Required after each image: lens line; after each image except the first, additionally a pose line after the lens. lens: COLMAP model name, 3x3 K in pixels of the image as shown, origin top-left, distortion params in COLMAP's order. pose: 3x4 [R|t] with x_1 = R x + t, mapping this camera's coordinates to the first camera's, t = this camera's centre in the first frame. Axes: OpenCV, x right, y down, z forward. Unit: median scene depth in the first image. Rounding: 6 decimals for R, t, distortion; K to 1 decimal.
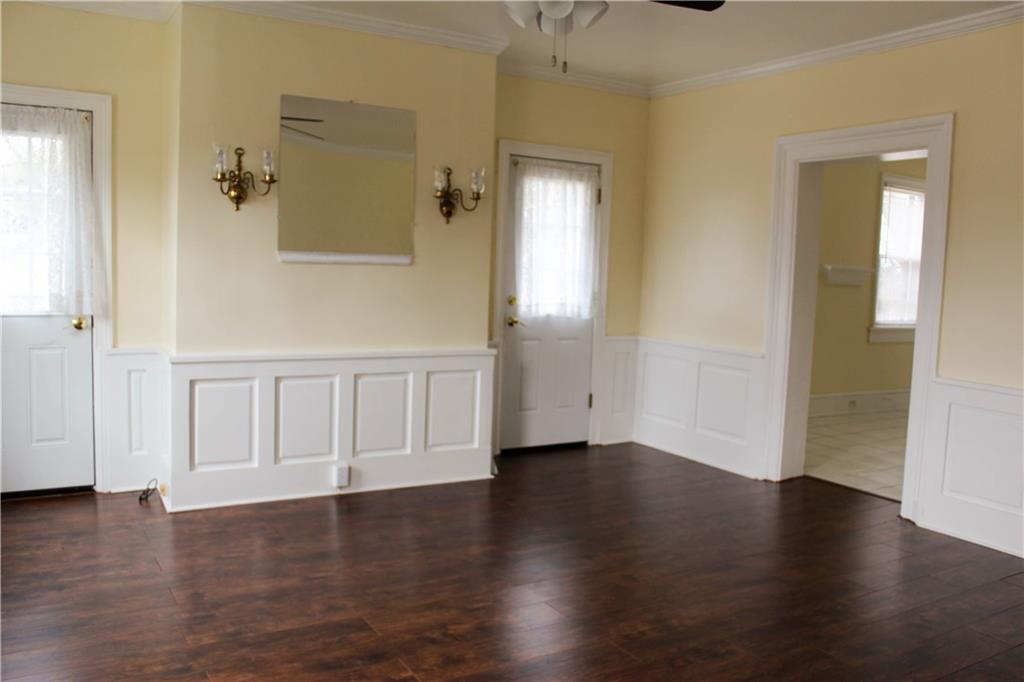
lens RADIAL K [[862.6, 0, 512.0], [0, 862.6, 341.0], [0, 0, 1]] dist [-0.161700, 0.145457]
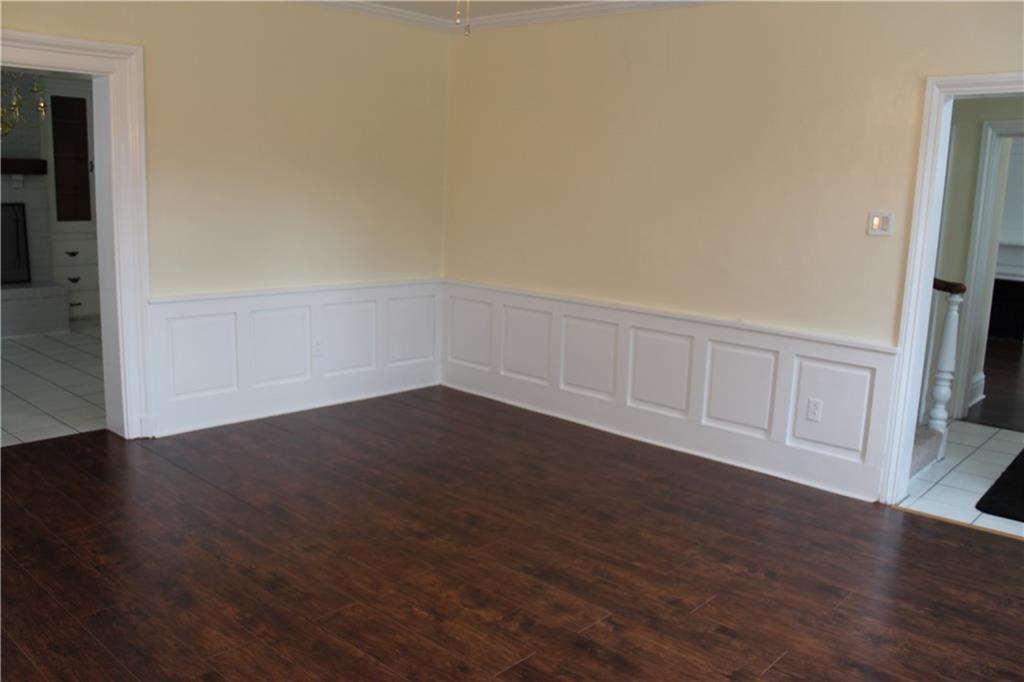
lens RADIAL K [[850.6, 0, 513.2], [0, 850.6, 325.8], [0, 0, 1]] dist [-0.001164, 0.002358]
pose [[-0.266223, -0.202674, 0.942363, -0.923055], [0.043678, 0.974104, 0.221840, -0.204878], [-0.962921, 0.100220, -0.250477, 1.172849]]
